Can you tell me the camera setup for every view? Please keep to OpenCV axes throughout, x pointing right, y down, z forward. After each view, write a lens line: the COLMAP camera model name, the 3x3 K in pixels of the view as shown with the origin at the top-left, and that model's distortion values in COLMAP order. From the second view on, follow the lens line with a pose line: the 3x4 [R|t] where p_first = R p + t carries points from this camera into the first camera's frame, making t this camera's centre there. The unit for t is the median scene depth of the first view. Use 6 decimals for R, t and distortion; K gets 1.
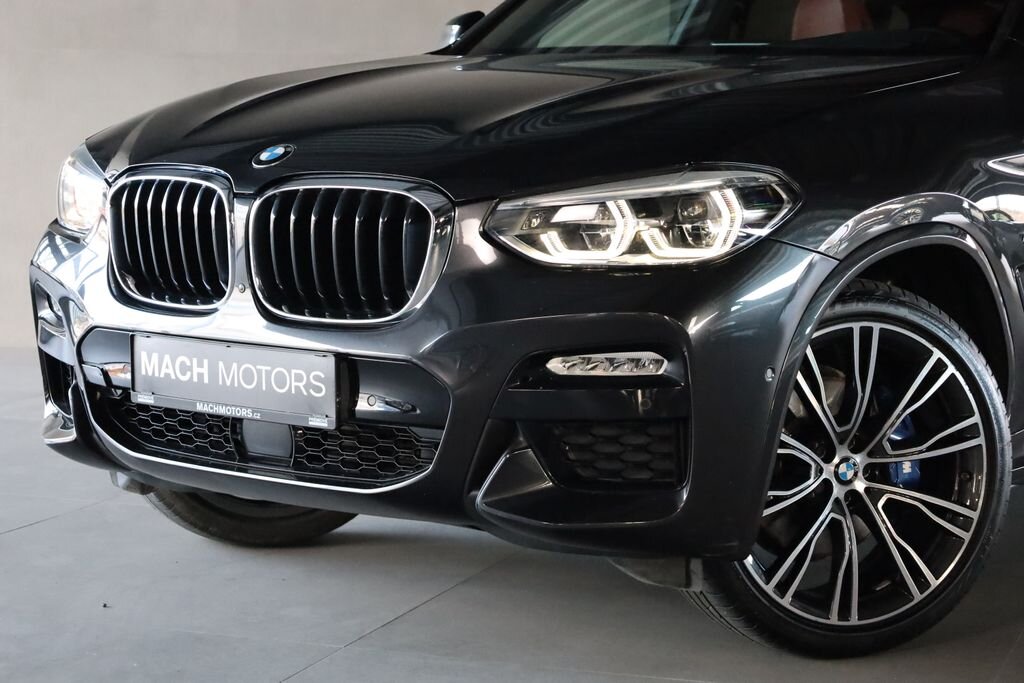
lens RADIAL K [[2276.0, 0, 512.0], [0, 2276.0, 341.5], [0, 0, 1]] dist [-0.032662, 0.091641]
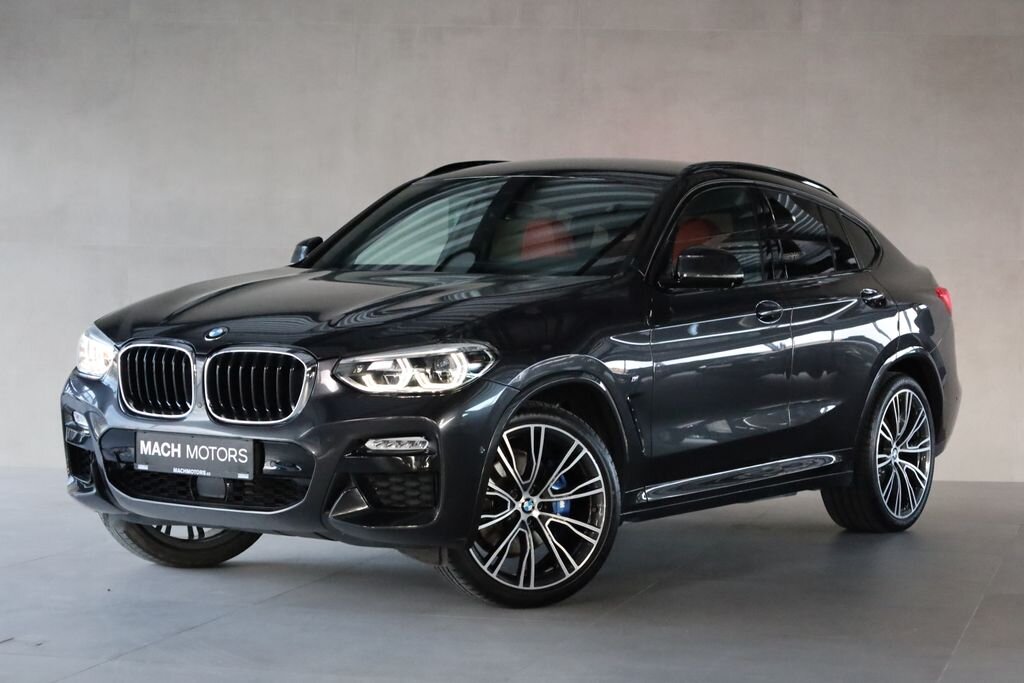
lens RADIAL K [[2465.5, 0, 512.0], [0, 2465.5, 341.5], [0, 0, 1]] dist [0.006073, 0.017714]
pose [[0.996596, 0.002990, 0.082381, -0.030950], [0.002445, 0.997831, -0.065790, 0.056859], [-0.082399, 0.065767, 0.994427, -1.009875]]
